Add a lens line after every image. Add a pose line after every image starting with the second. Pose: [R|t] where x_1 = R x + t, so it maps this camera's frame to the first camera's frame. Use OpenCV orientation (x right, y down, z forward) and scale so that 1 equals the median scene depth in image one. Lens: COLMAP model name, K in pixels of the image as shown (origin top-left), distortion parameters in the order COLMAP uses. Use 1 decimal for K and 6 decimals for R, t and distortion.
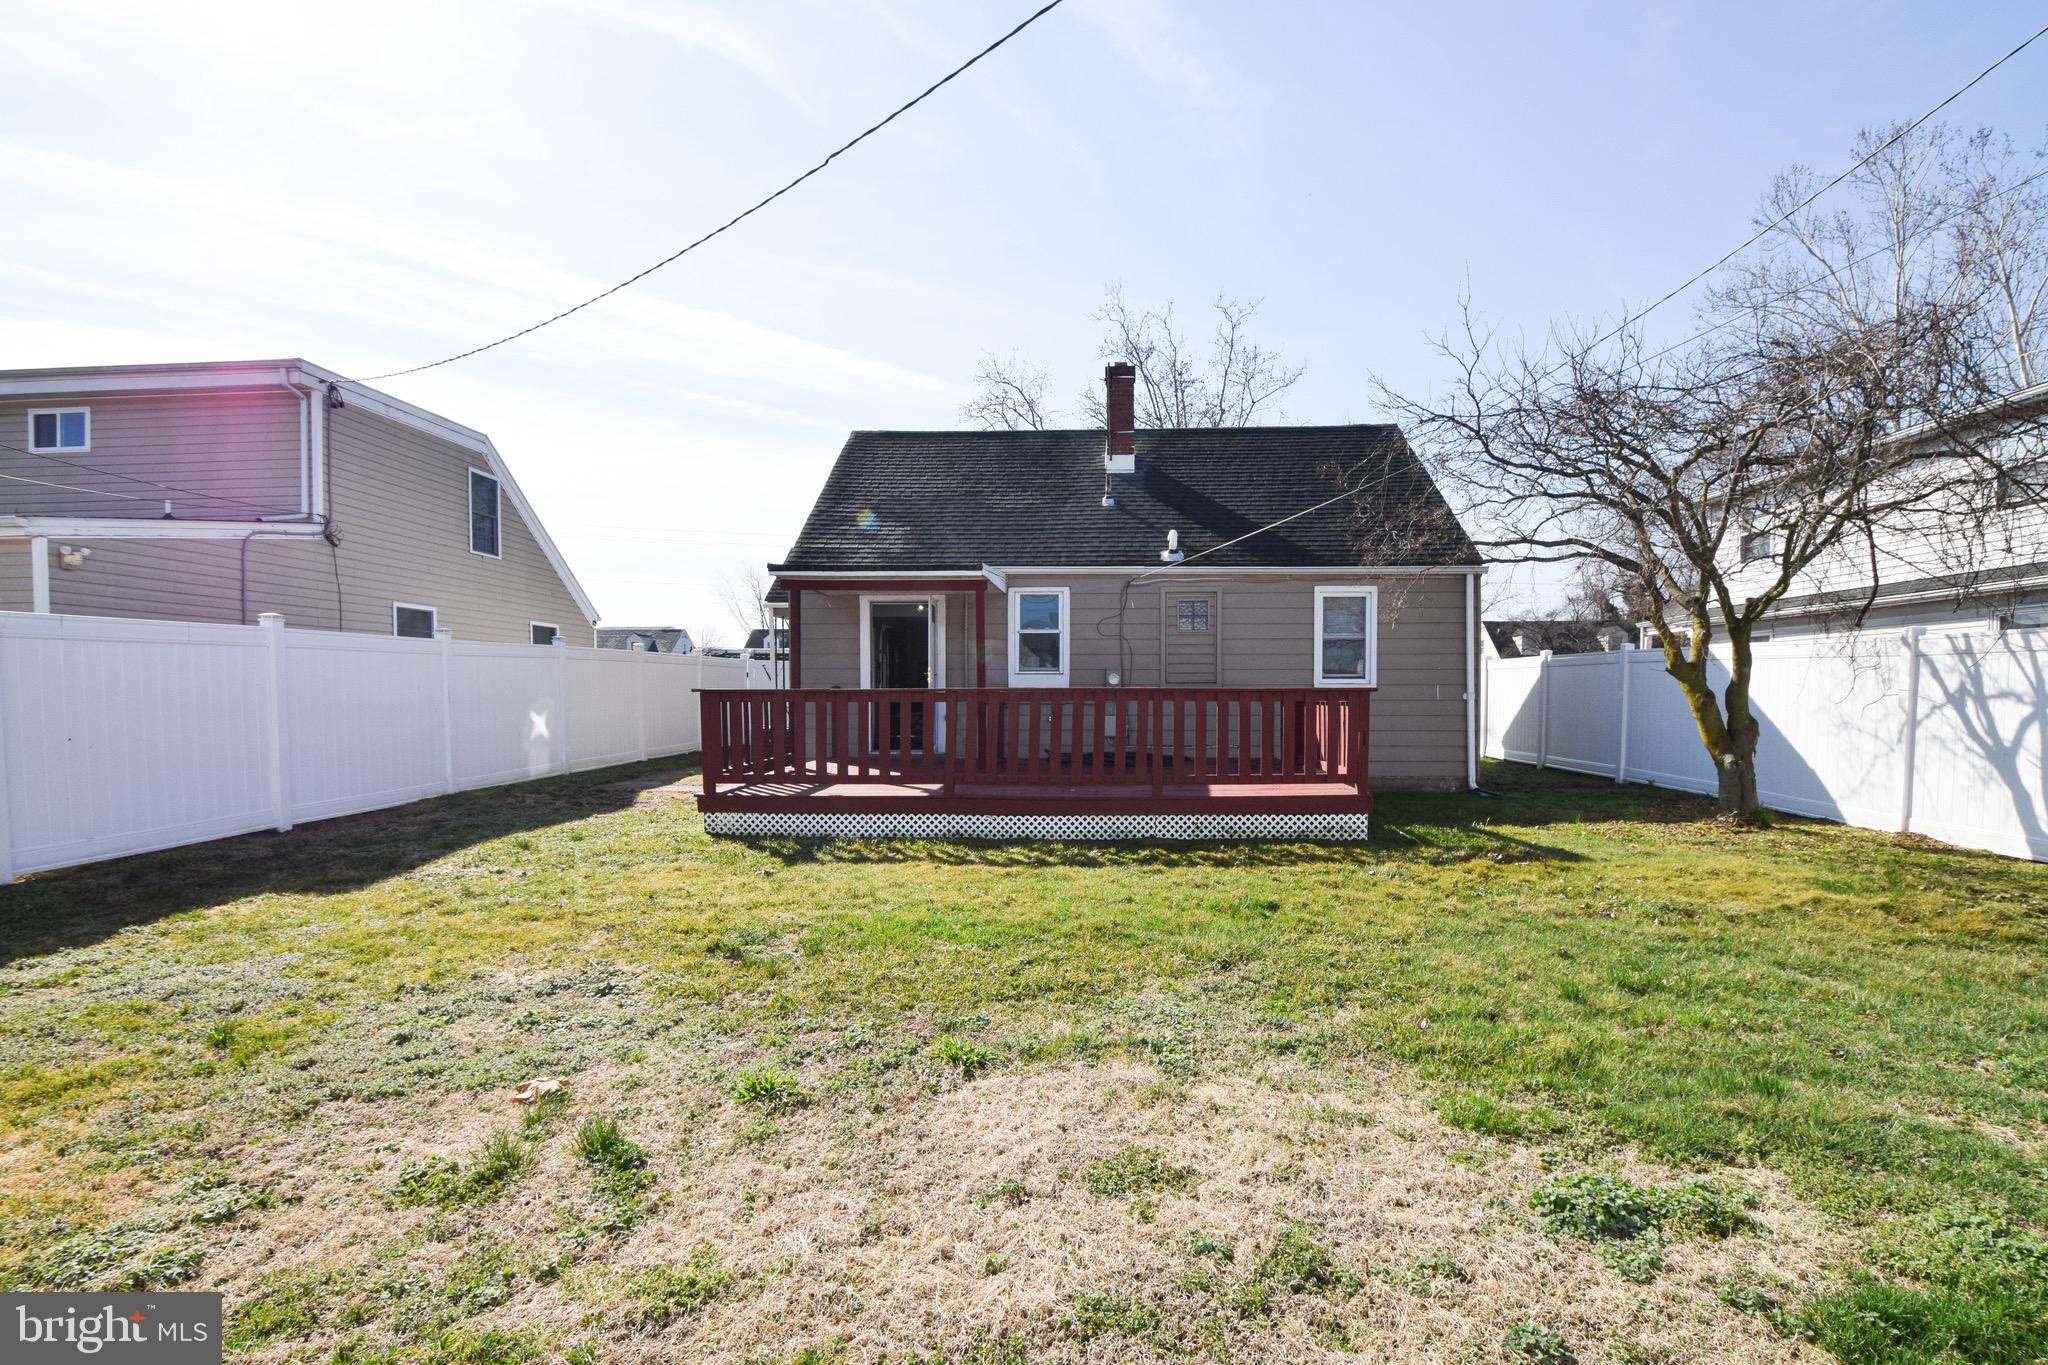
lens RADIAL K [[957.6, 0, 1045.0], [0, 957.6, 731.4], [0, 0, 1]] dist [-0.000912, -0.019640]
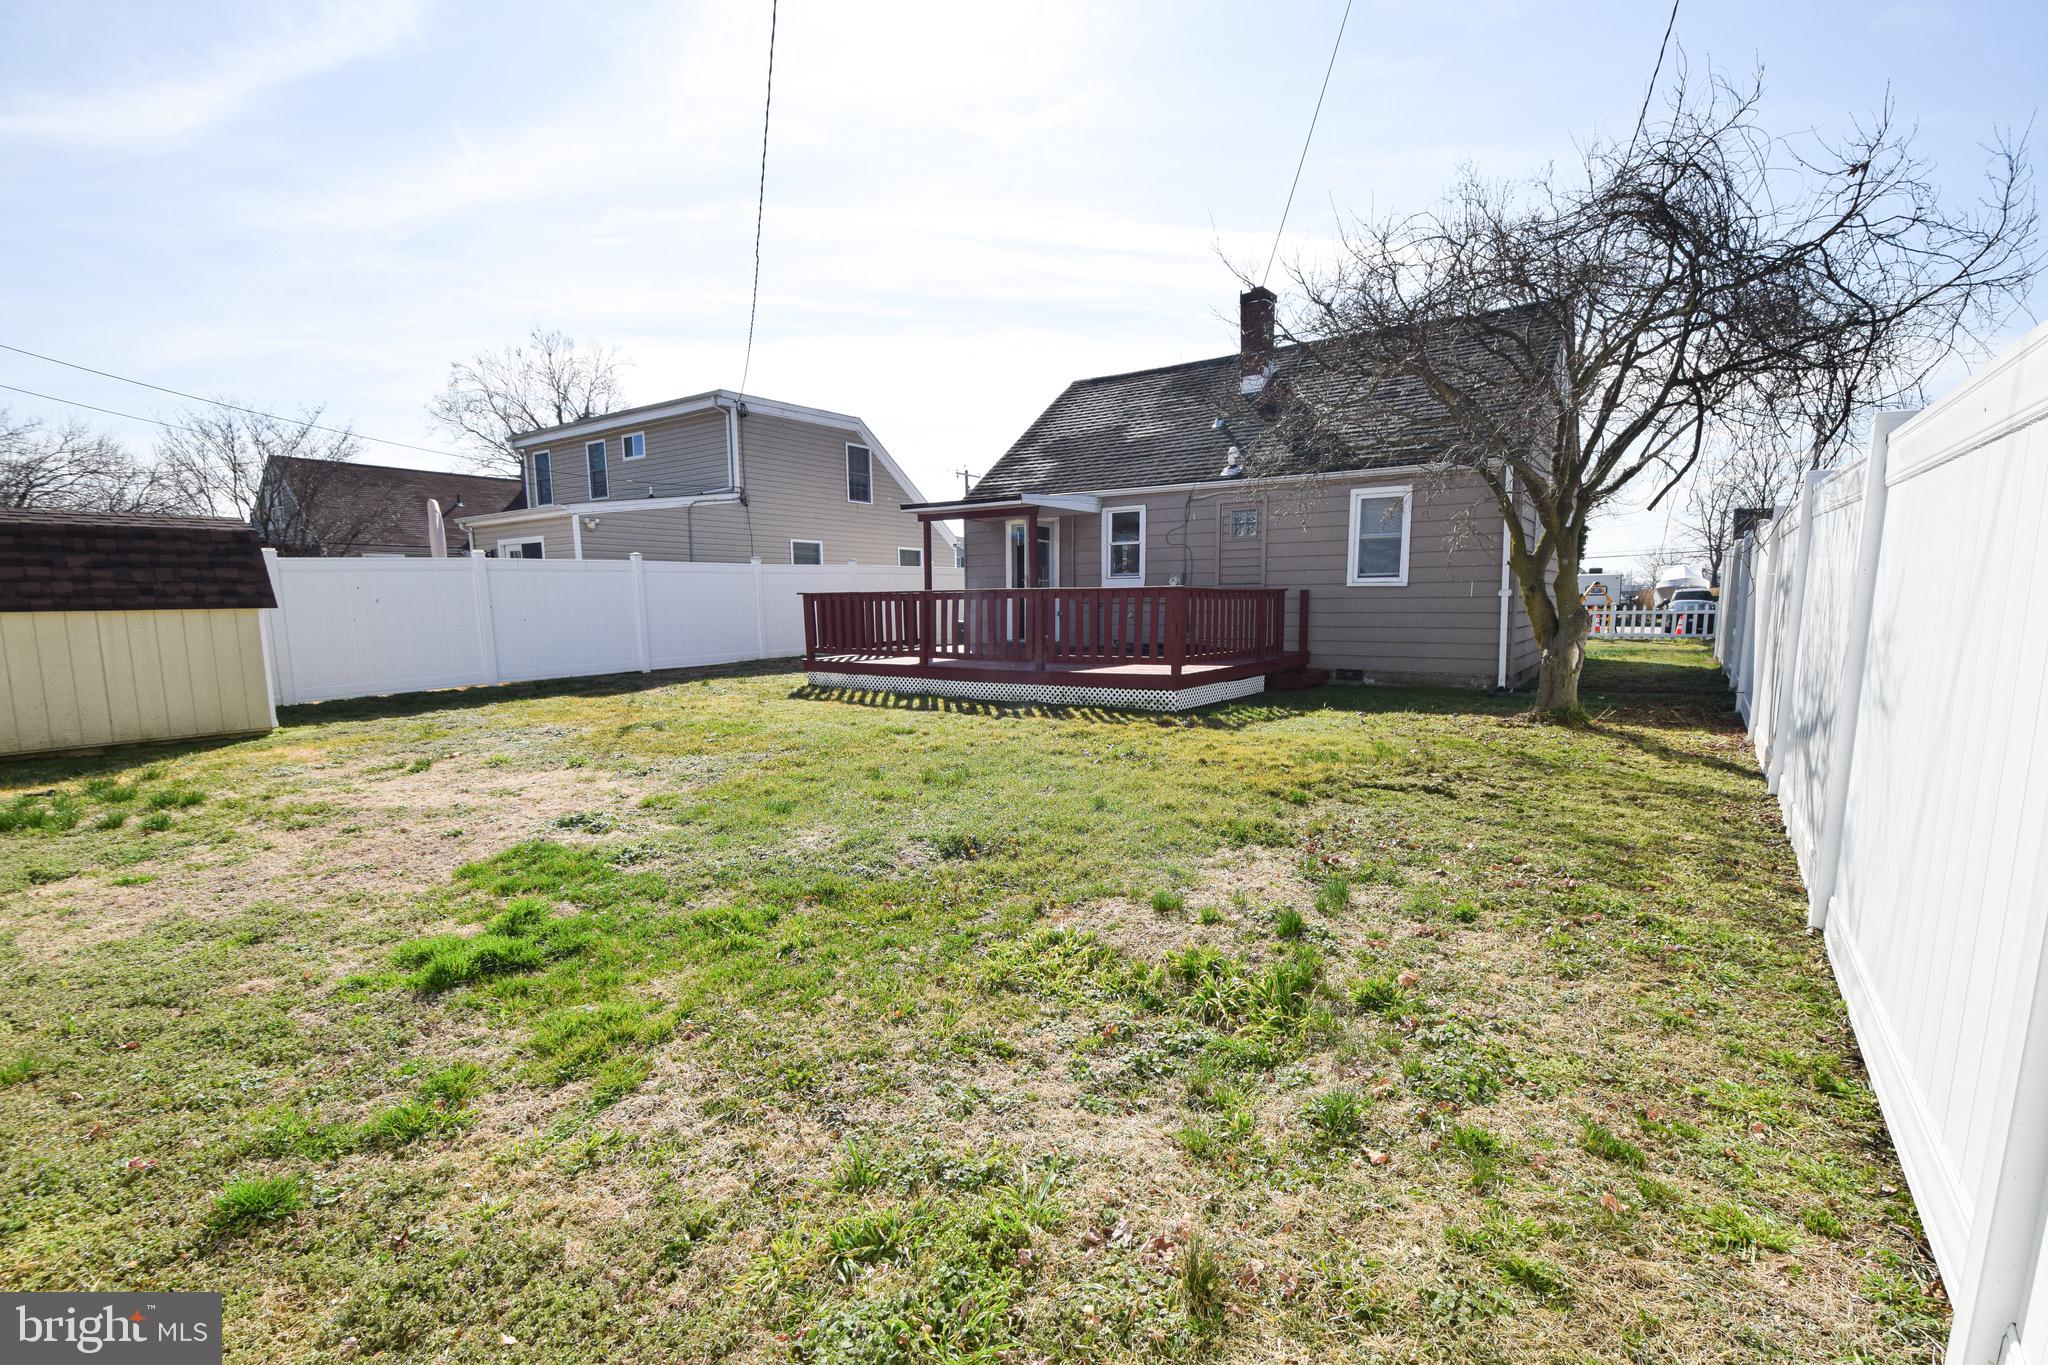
lens RADIAL K [[894.4, 0, 1050.0], [0, 894.4, 725.1], [0, 0, 1]] dist [0.009691, -0.019676]
pose [[0.844789, 0.068064, -0.530754, 0.534052], [-0.014501, 0.994425, 0.104444, 0.008850], [0.534904, -0.080536, 0.841066, -0.033123]]
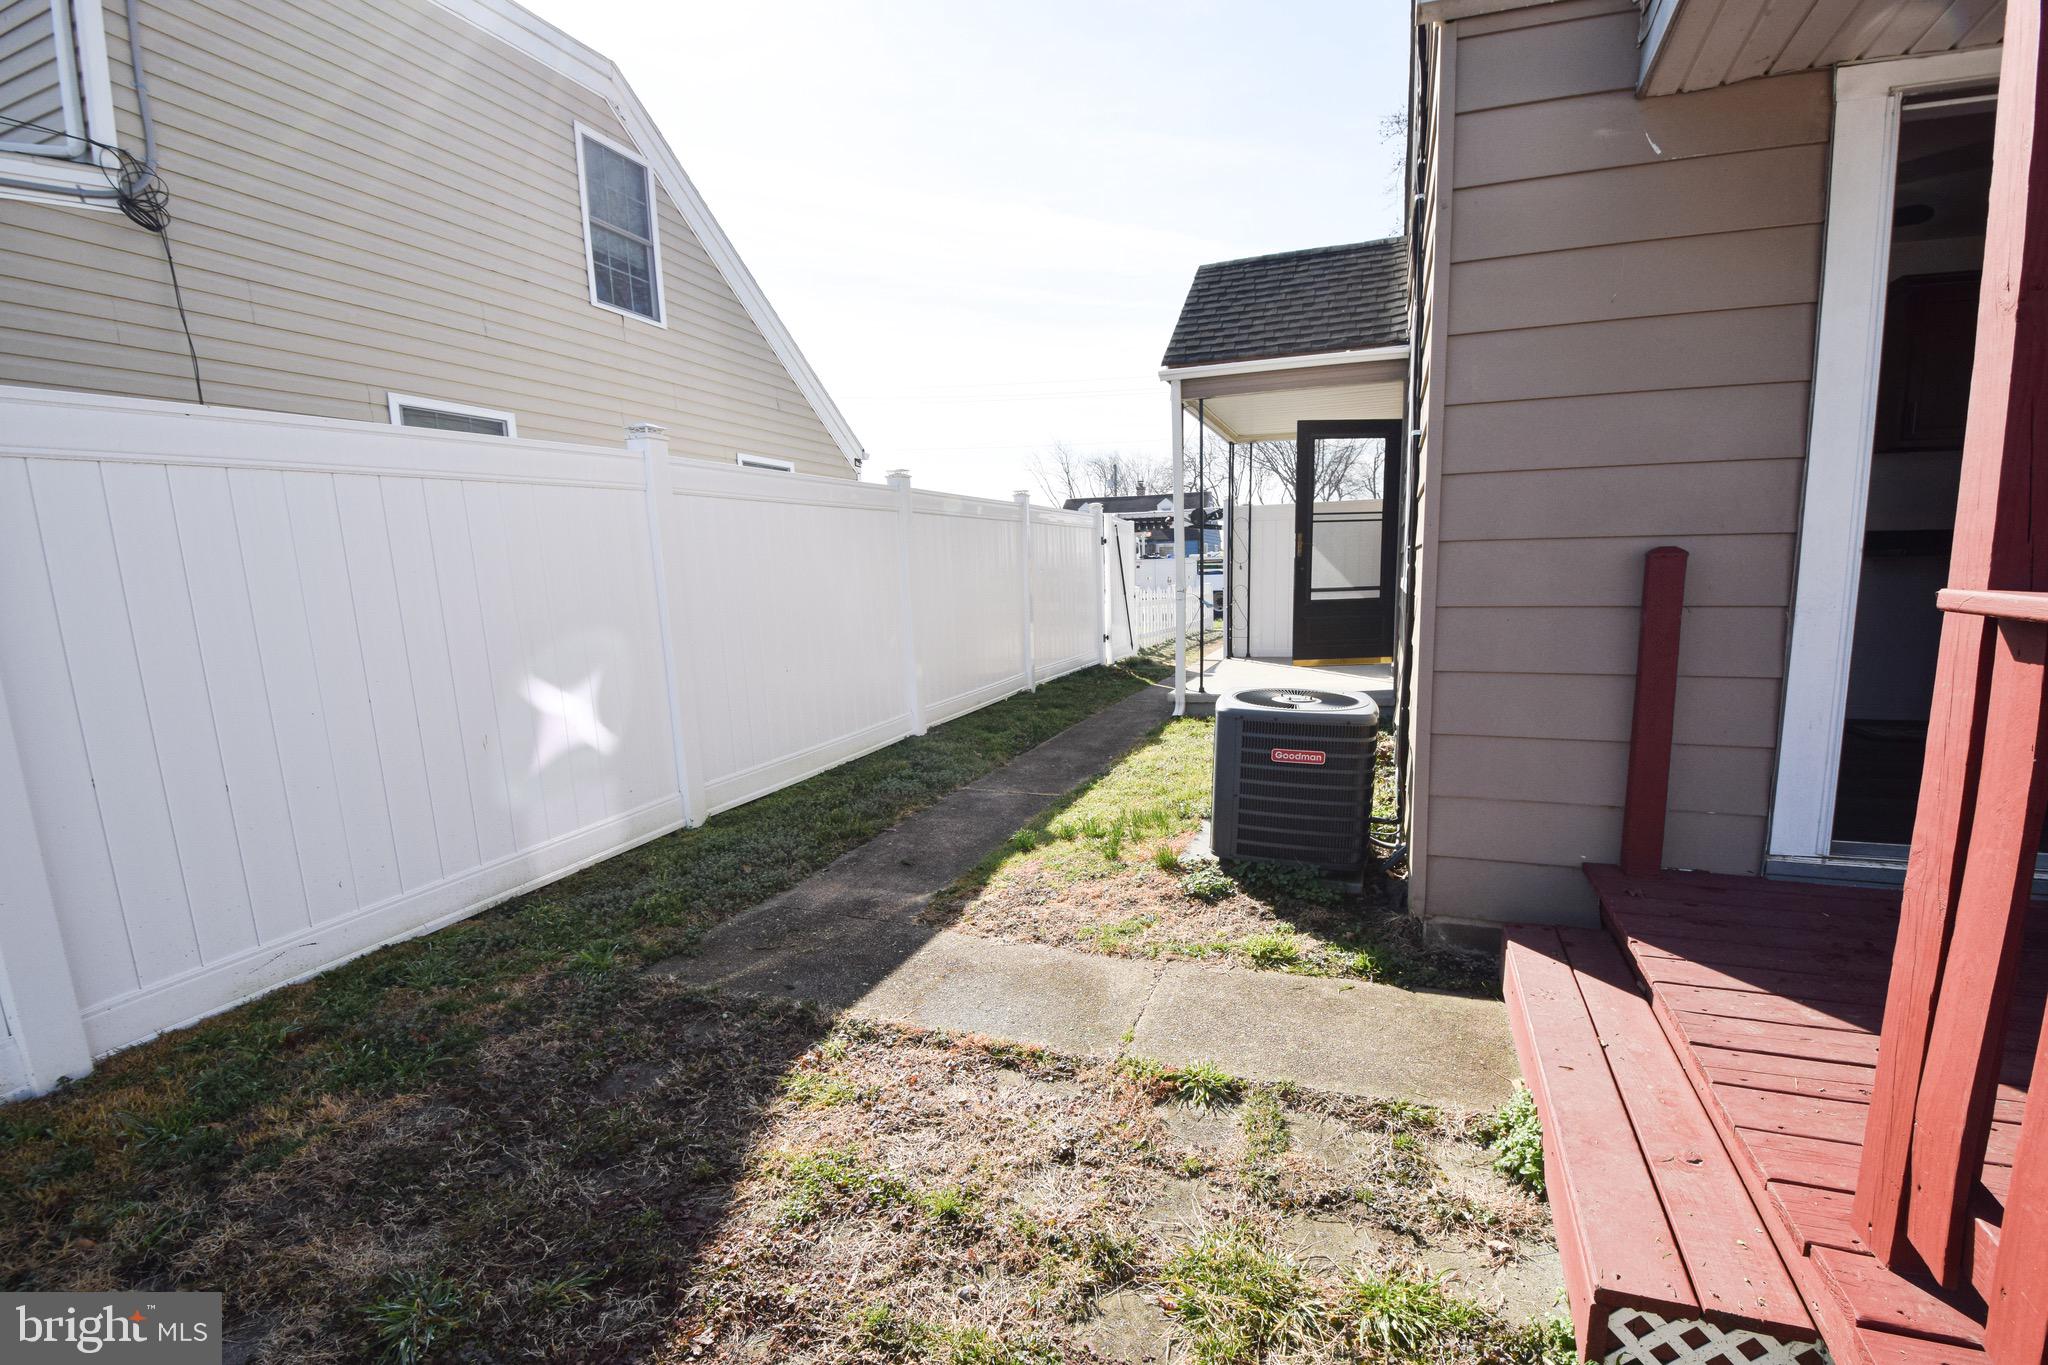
lens RADIAL K [[895.1, 0, 1049.6], [0, 895.1, 725.1], [0, 0, 1]] dist [0.019865, -0.029235]
pose [[0.946558, 0.026839, -0.321414, -0.279418], [0.011877, 0.992956, 0.117891, -0.028624], [0.322314, -0.115408, 0.939572, 0.778378]]
